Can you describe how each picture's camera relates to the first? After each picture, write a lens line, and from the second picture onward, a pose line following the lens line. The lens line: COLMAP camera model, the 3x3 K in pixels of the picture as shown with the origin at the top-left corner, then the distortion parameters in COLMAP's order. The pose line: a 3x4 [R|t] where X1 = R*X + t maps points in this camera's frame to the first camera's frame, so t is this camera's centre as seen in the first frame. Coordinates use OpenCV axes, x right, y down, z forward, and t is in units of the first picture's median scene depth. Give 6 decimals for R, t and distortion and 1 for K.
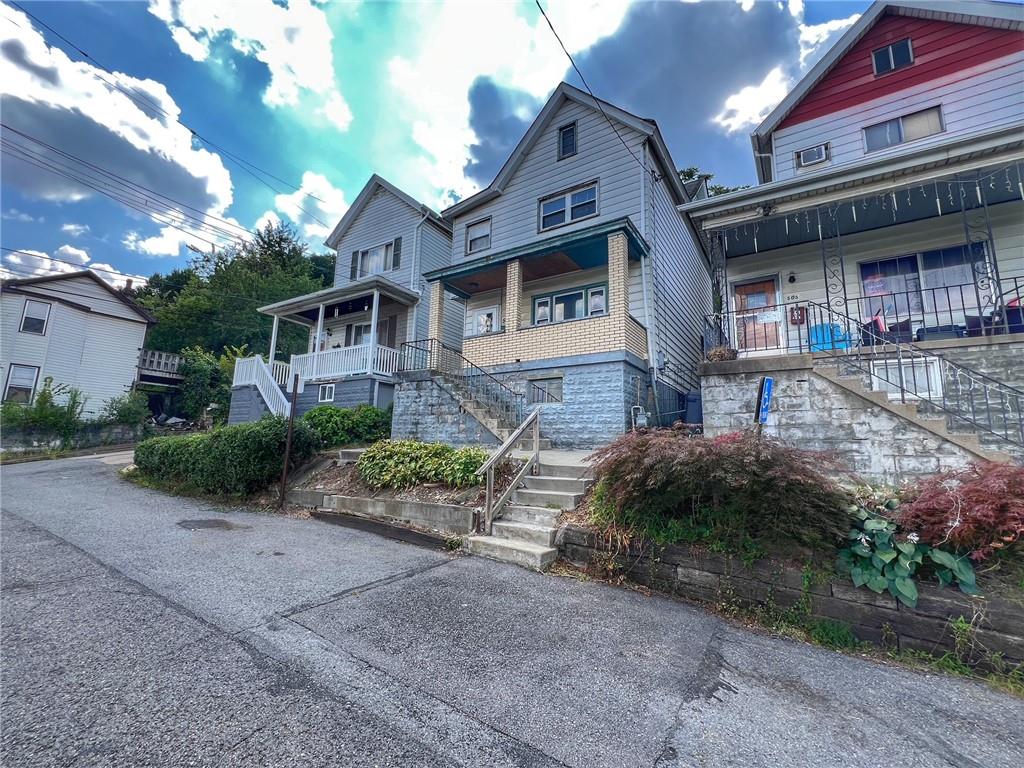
lens RADIAL K [[445.4, 0, 508.6], [0, 445.4, 385.5], [0, 0, 1]] dist [-0.003512, 0.001156]
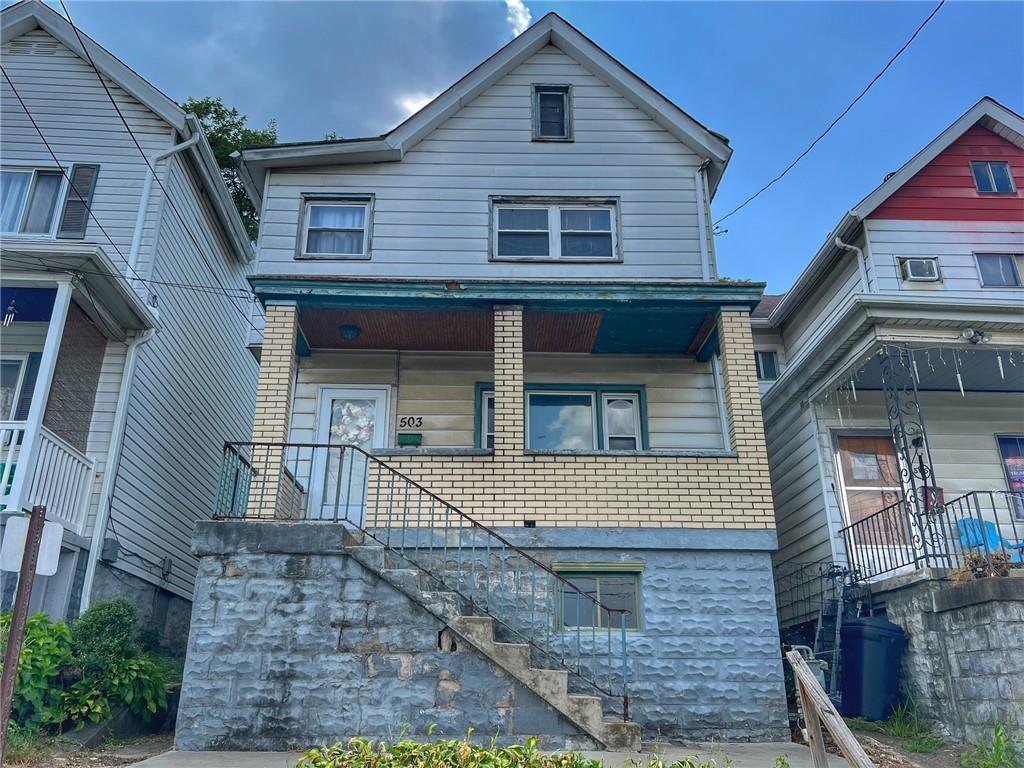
lens RADIAL K [[826.1, 0, 515.2], [0, 826.1, 384.0], [0, 0, 1]] dist [0.057706, -0.069330]
pose [[0.811822, 0.191656, 0.551555, -0.501269], [-0.070898, 0.969963, -0.232692, 0.001170], [-0.579585, 0.149801, 0.801025, 0.351819]]
